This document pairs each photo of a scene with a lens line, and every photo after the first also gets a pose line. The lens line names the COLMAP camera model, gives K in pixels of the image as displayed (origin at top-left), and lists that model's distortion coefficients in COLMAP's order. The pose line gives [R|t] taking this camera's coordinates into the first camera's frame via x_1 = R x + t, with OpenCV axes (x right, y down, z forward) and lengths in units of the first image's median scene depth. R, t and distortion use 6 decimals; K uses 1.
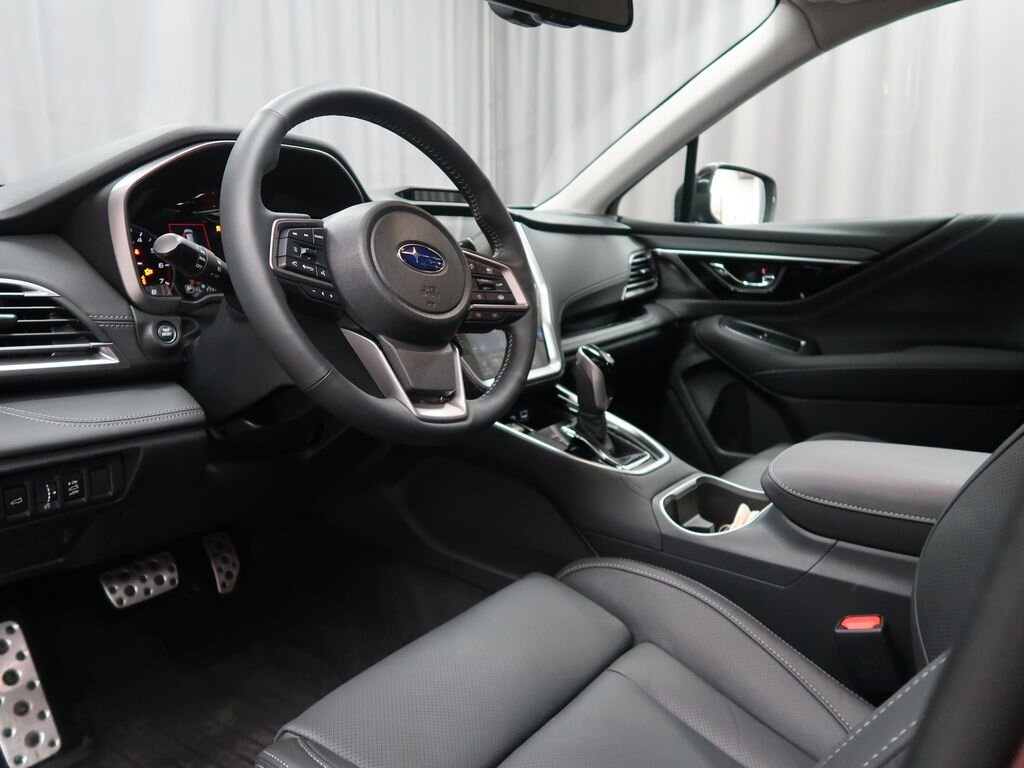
lens RADIAL K [[789.8, 0, 512.0], [0, 789.8, 384.0], [0, 0, 1]] dist [-0.034154, 0.006179]
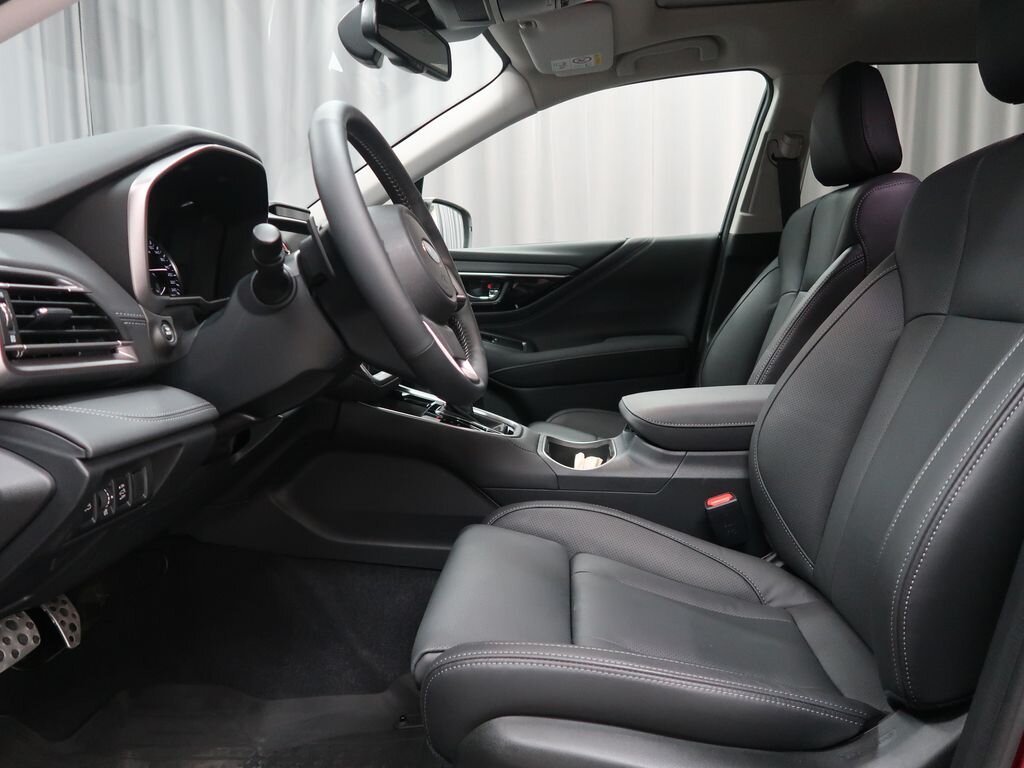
lens RADIAL K [[789.8, 0, 512.0], [0, 789.8, 384.0], [0, 0, 1]] dist [-0.034154, 0.006179]
pose [[0.845316, -0.086880, 0.527156, -0.434502], [0.116795, 0.992874, -0.023650, 0.053808], [-0.521345, 0.081560, 0.849440, -0.045557]]
